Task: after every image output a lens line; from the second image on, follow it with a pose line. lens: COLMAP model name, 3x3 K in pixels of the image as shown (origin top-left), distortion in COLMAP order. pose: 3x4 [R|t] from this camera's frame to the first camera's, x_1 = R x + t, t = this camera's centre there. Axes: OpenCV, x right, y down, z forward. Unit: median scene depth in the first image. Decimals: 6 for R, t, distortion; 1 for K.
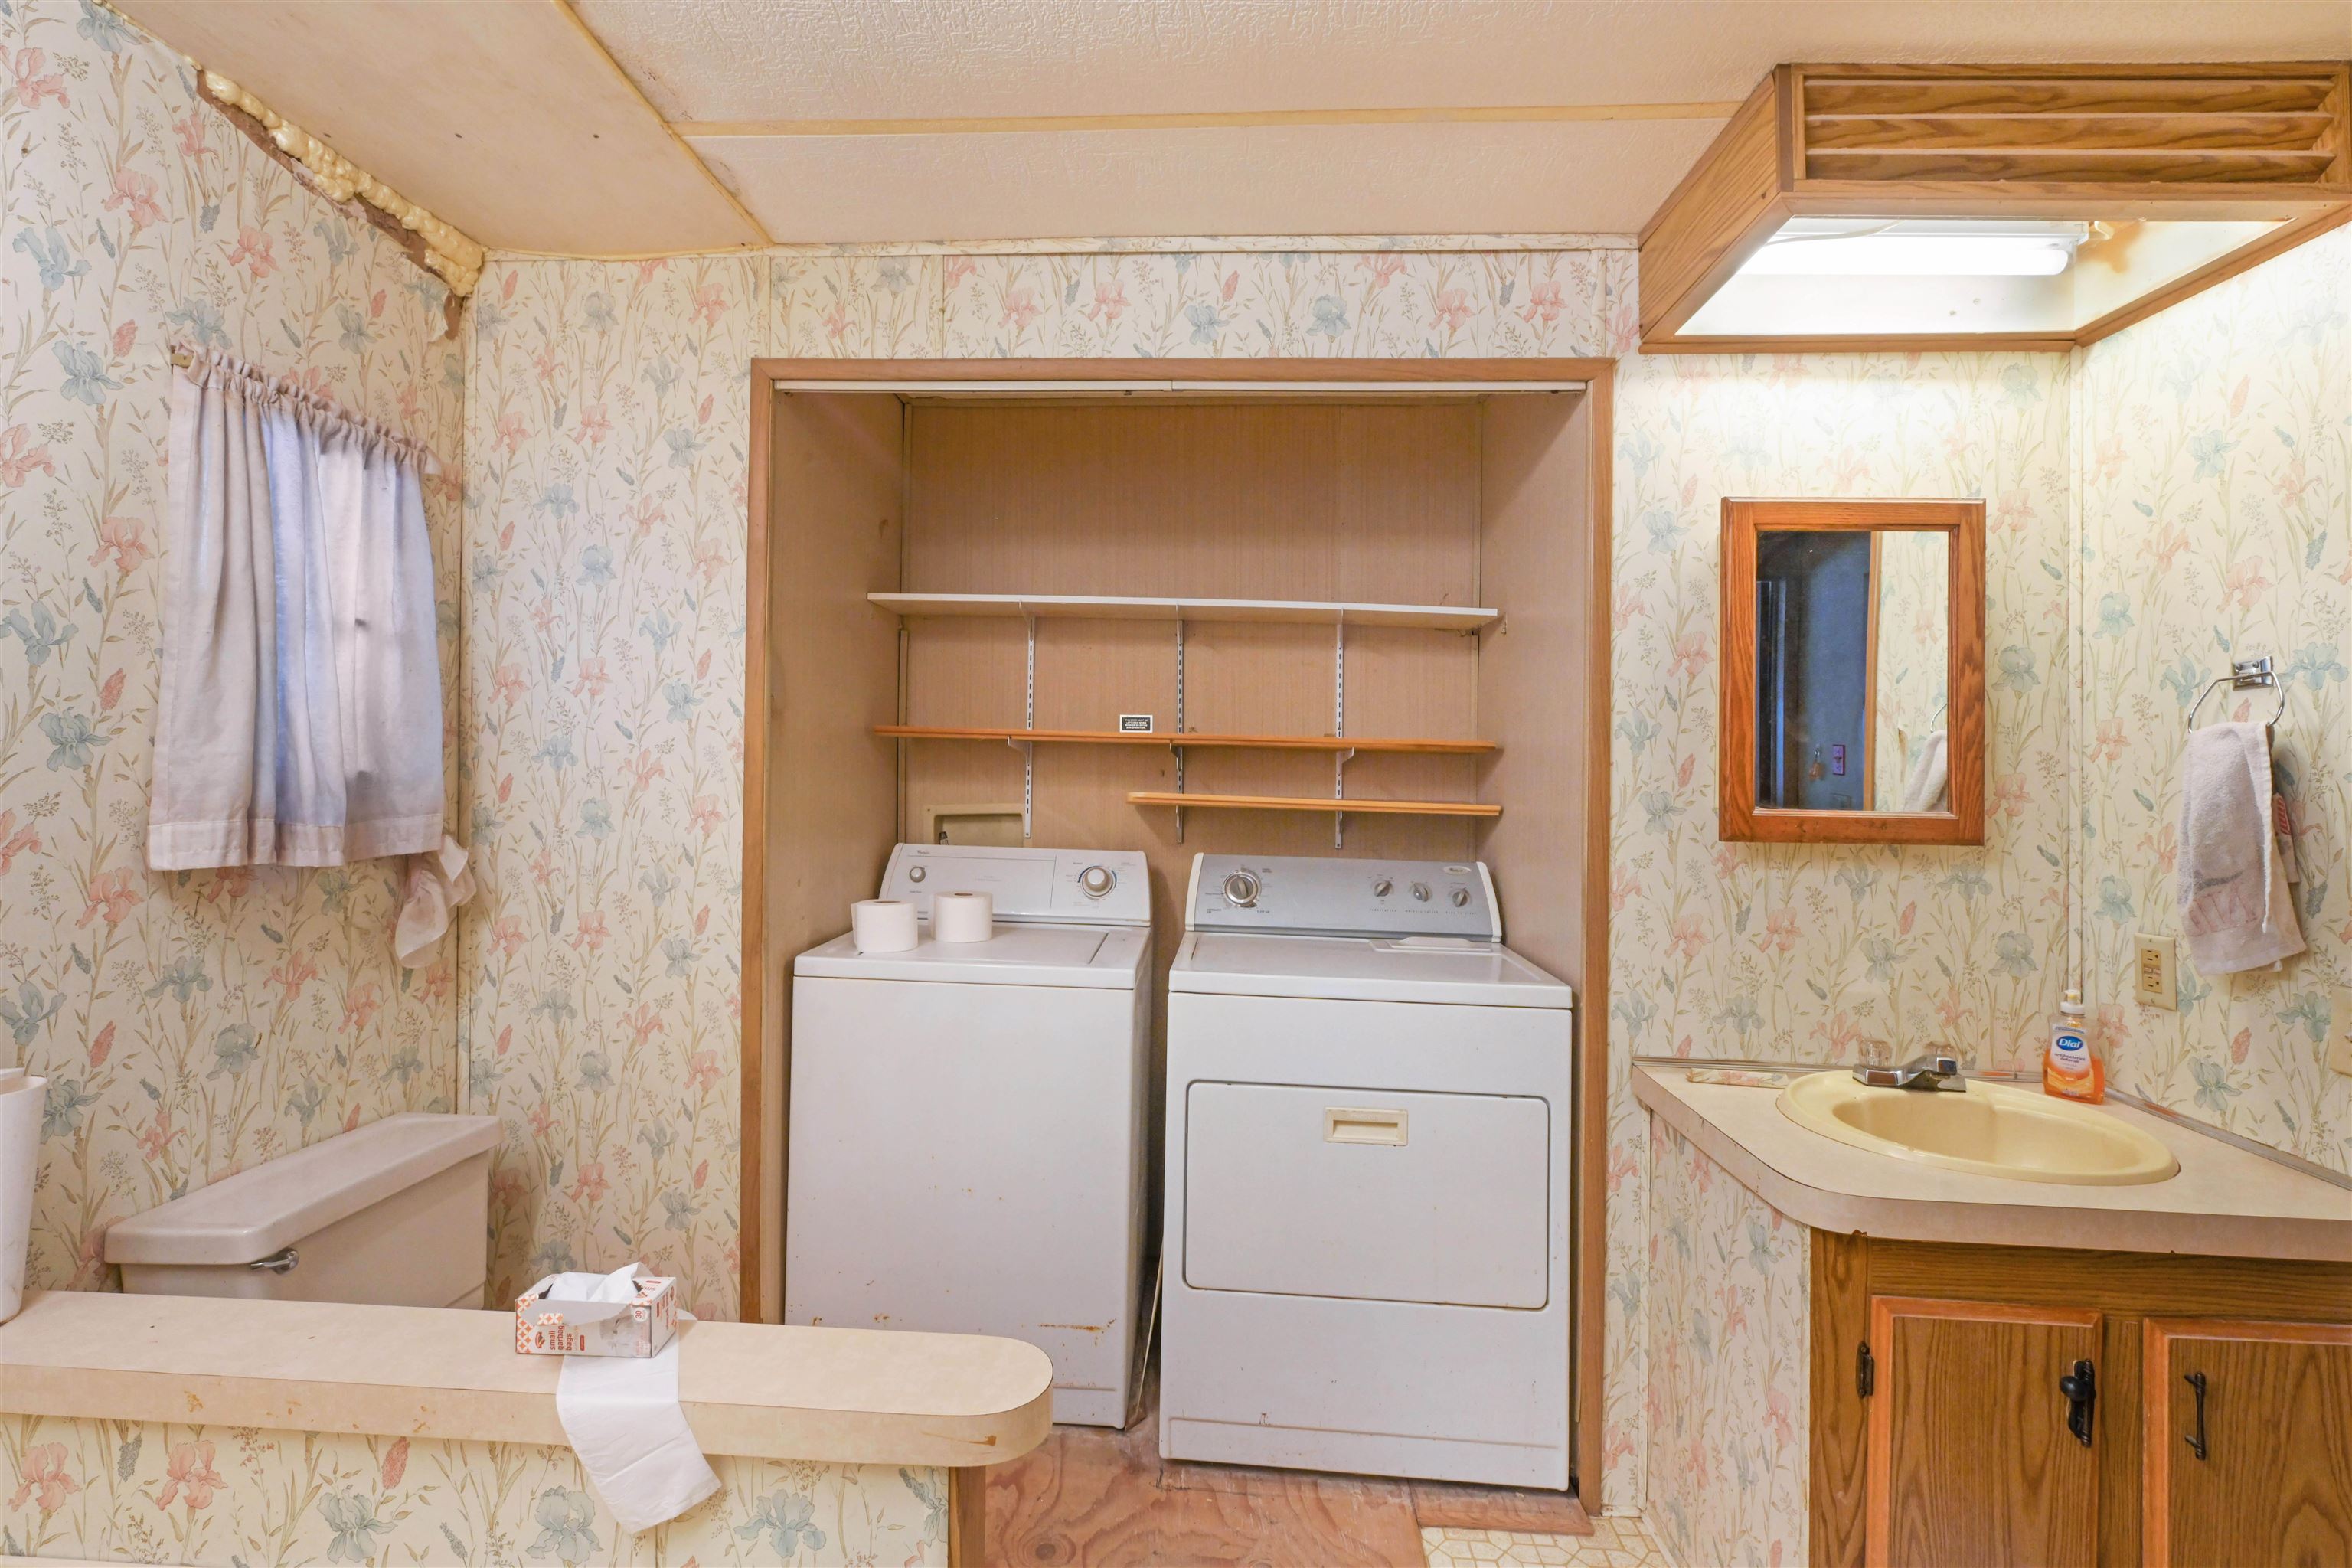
lens RADIAL K [[1012.1, 0, 1110.5], [0, 1012.1, 786.4], [0, 0, 1]] dist [-0.000284, -0.000085]
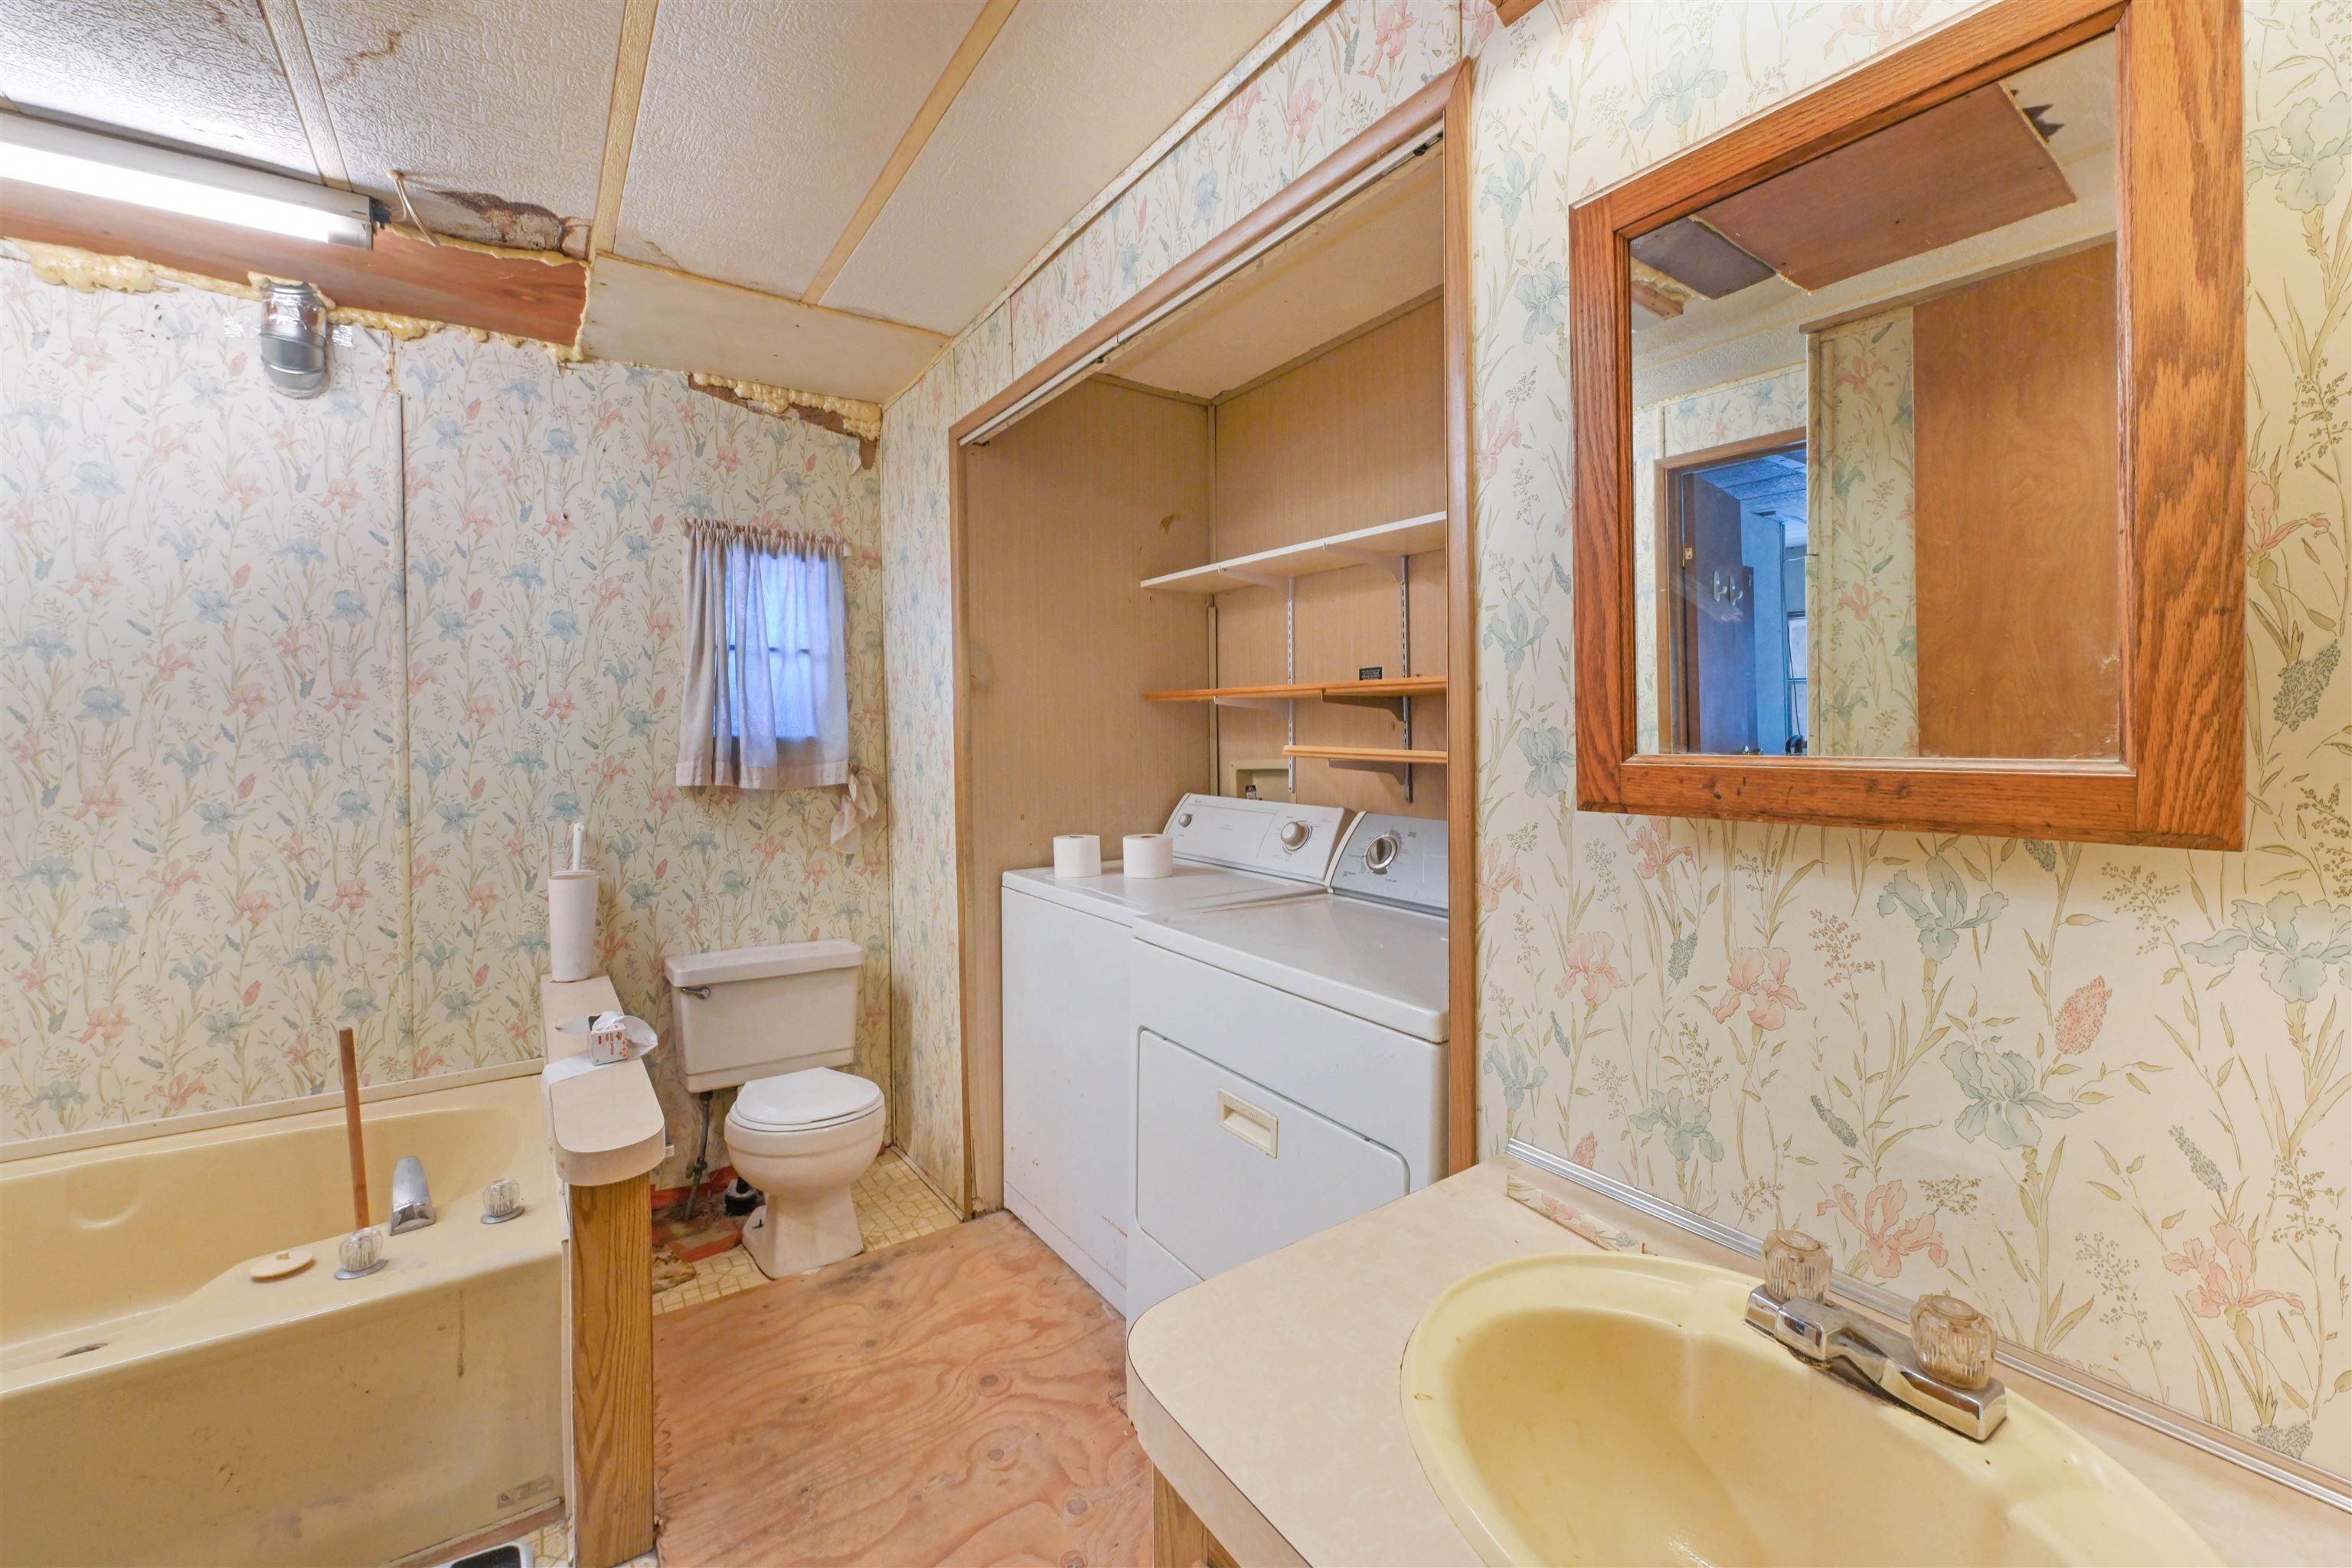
lens RADIAL K [[901.1, 0, 1176.0], [0, 901.1, 784.0], [0, 0, 1]] dist [-0.001671, -0.000026]
pose [[0.638065, 0.019995, -0.769722, 0.843709], [0.002717, 0.999598, 0.028218, 0.023933], [0.769977, -0.020096, 0.637755, 0.488142]]
